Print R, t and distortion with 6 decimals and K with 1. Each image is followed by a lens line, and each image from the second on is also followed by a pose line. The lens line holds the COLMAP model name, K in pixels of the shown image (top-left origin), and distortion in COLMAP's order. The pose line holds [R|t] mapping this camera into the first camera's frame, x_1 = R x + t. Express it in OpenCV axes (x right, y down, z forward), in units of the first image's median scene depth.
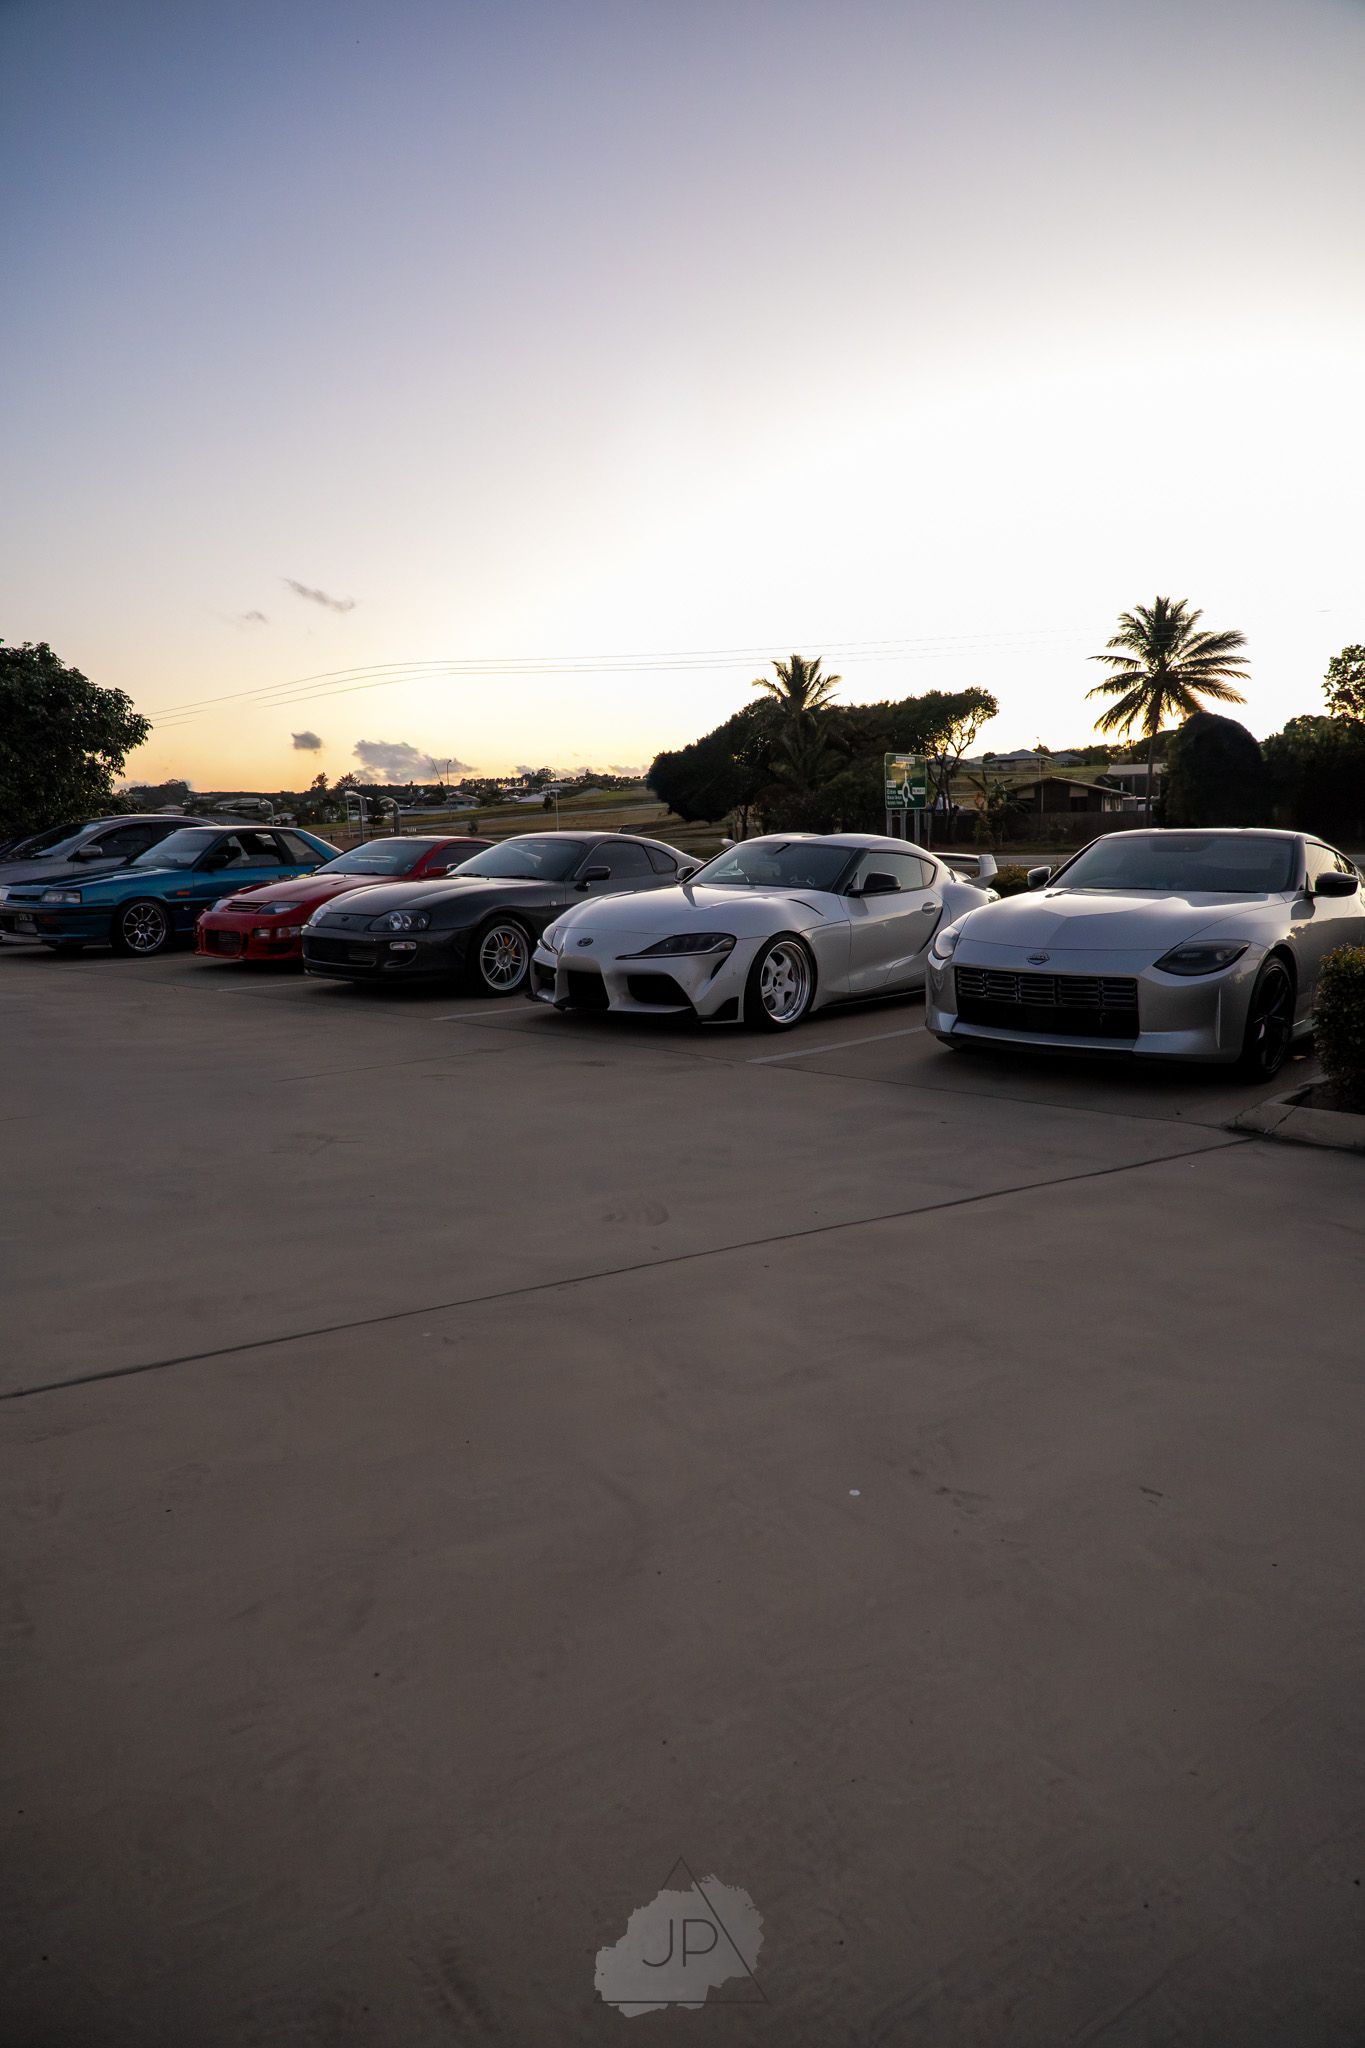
lens RADIAL K [[1497.9, 0, 705.3], [0, 1497.9, 1074.5], [0, 0, 1]] dist [-0.029401, -0.012968]
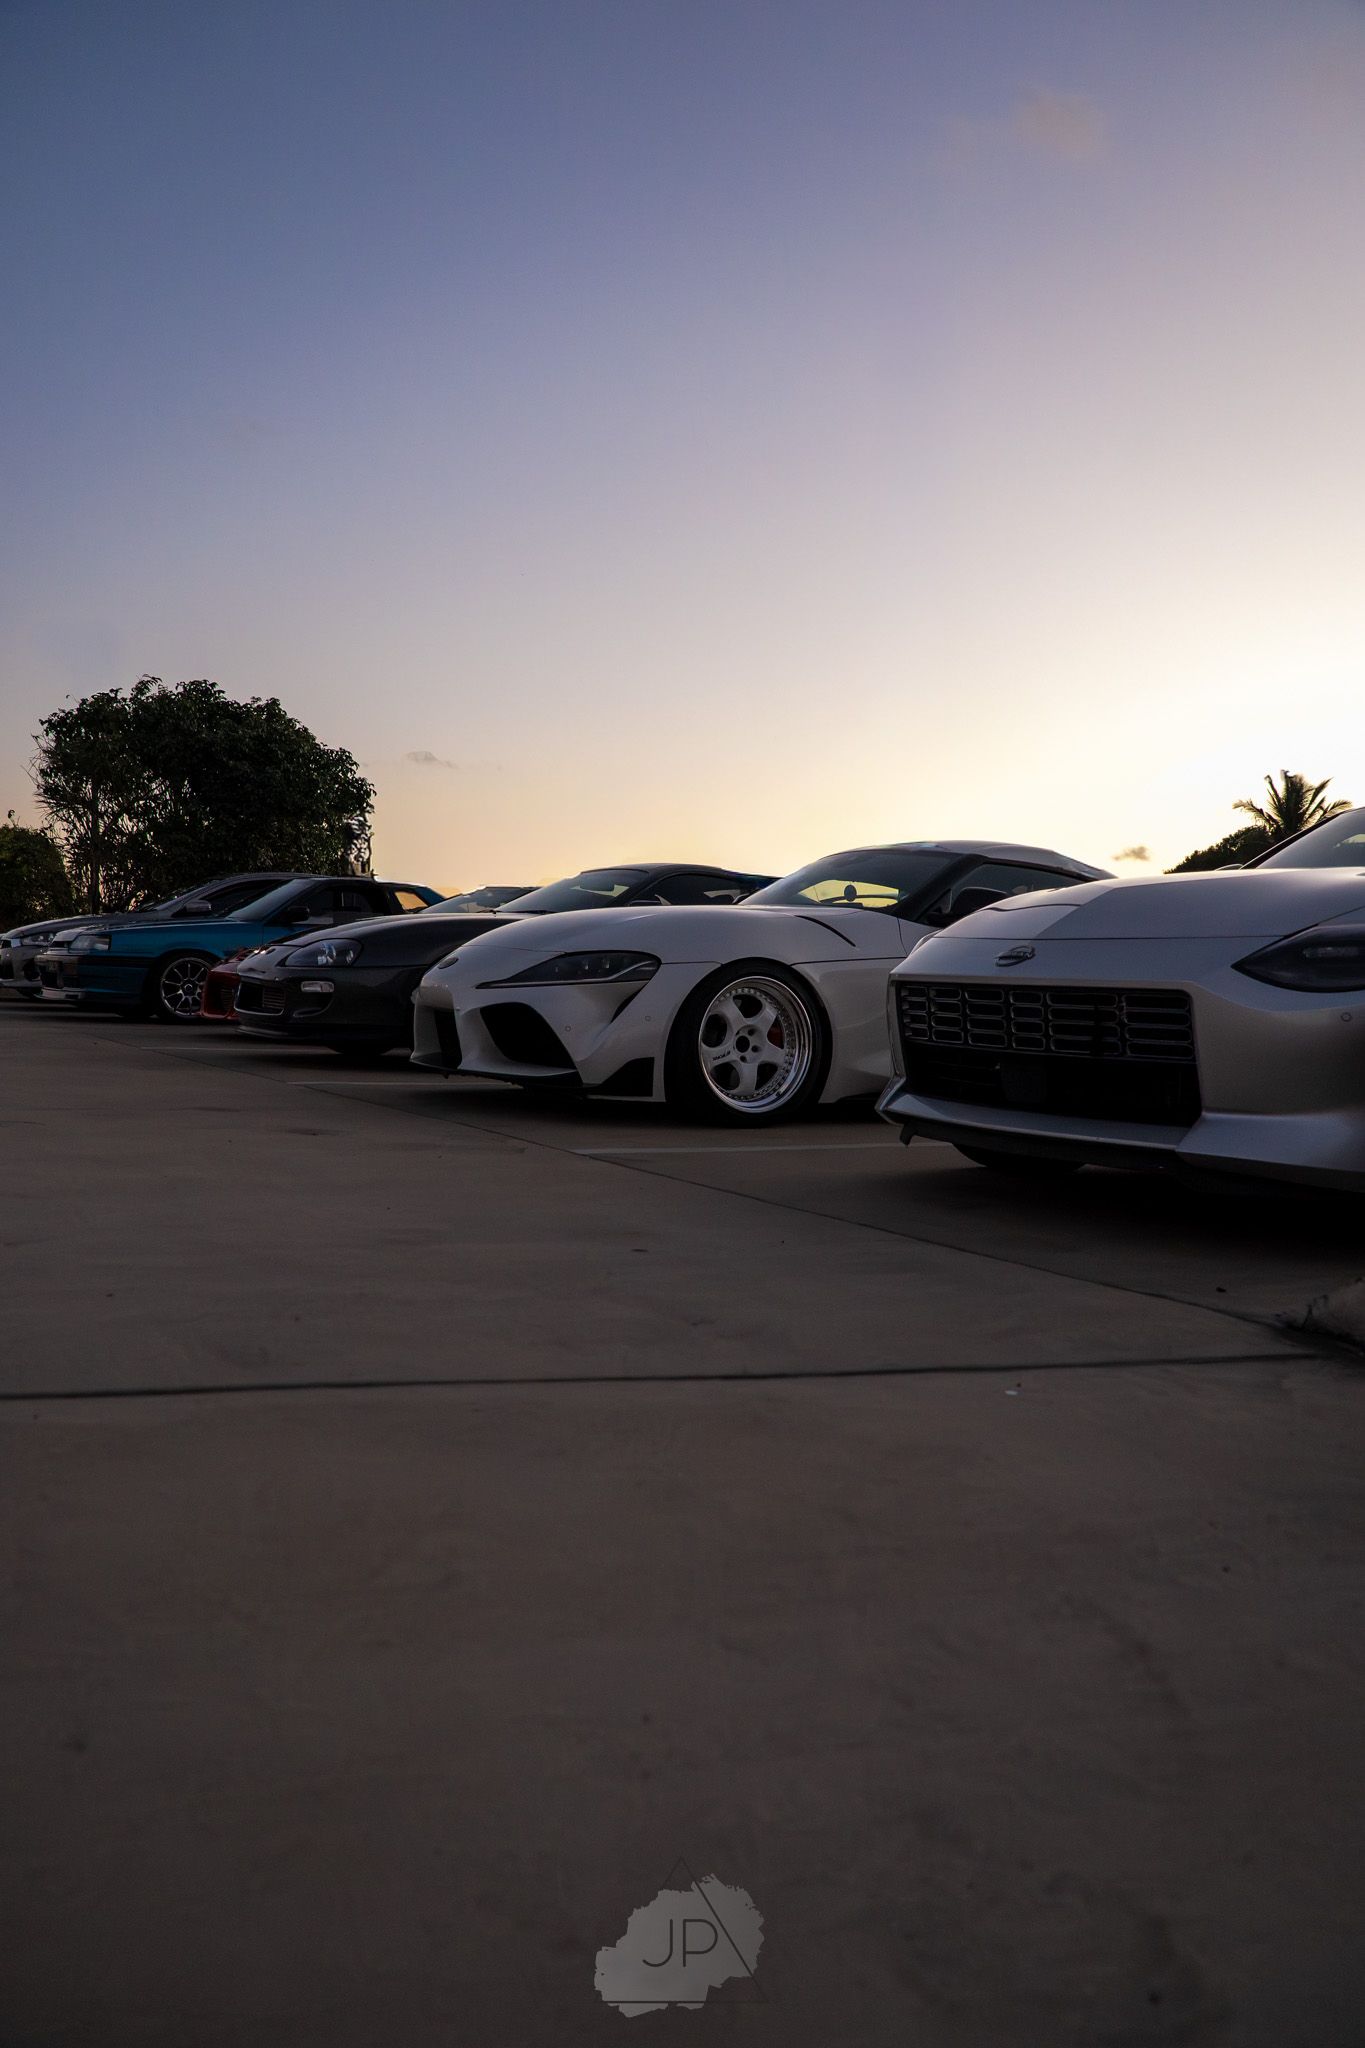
lens RADIAL K [[1679.3, 0, 670.3], [0, 1679.3, 1022.0], [0, 0, 1]] dist [-0.002193, 0.003115]
pose [[0.943952, 0.047611, -0.326631, 0.175897], [-0.096292, 0.986220, -0.134525, 0.016625], [0.315725, 0.158437, 0.935529, 0.269577]]
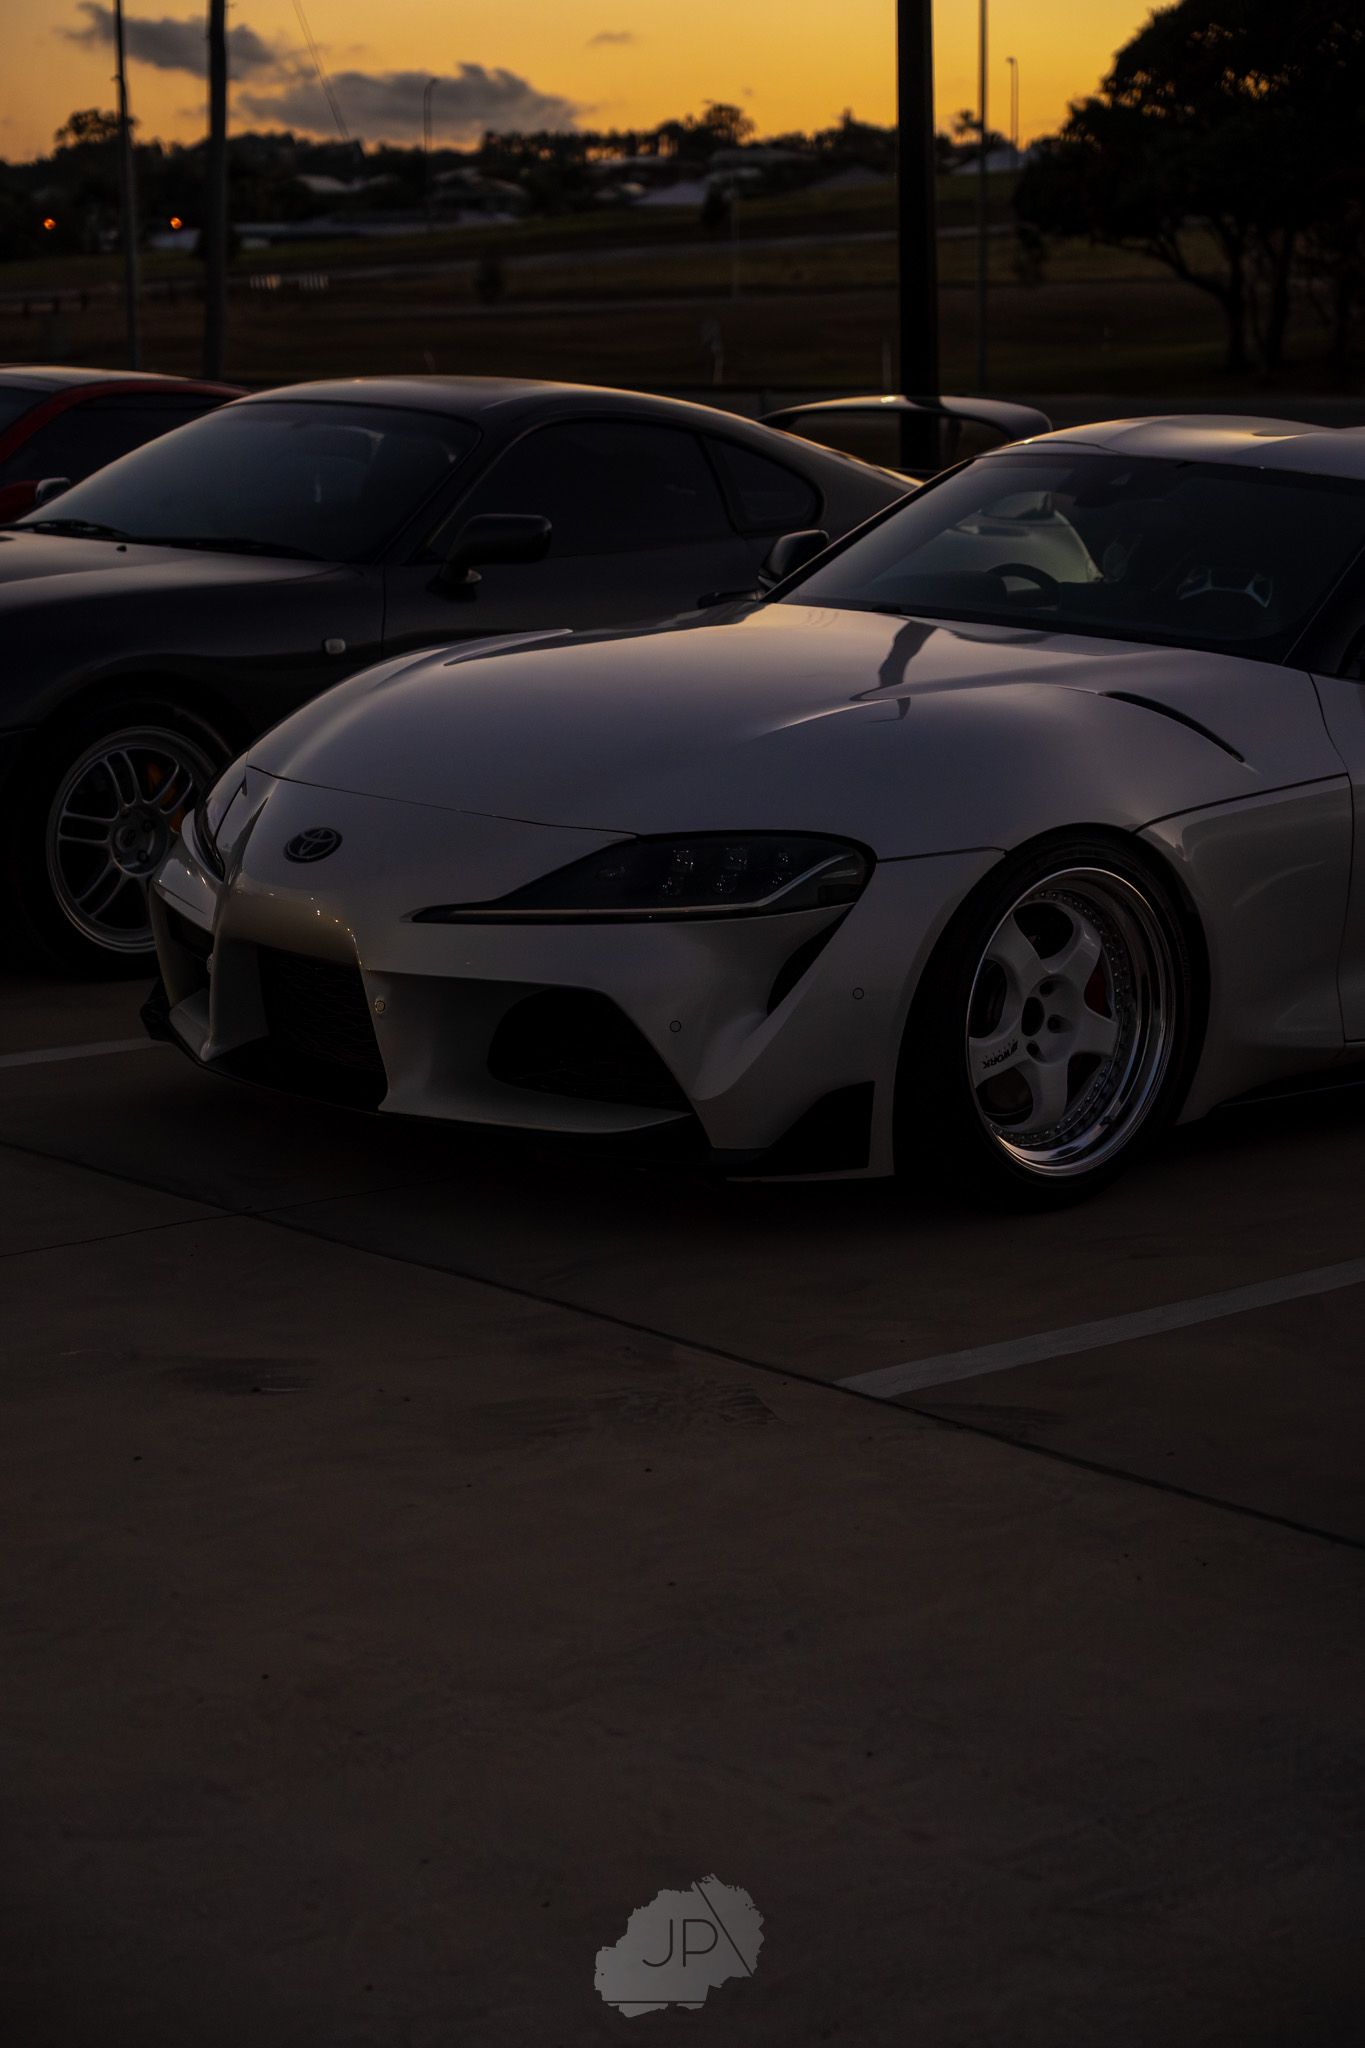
lens RADIAL K [[4238.7, 0, 693.2], [0, 4238.7, 1015.0], [0, 0, 1]] dist [0.079861, 0.000000]
pose [[0.992340, 0.038416, -0.117411, 0.055163], [-0.037258, 0.999233, 0.012048, -0.051004], [0.117784, -0.007581, 0.993010, 0.192097]]
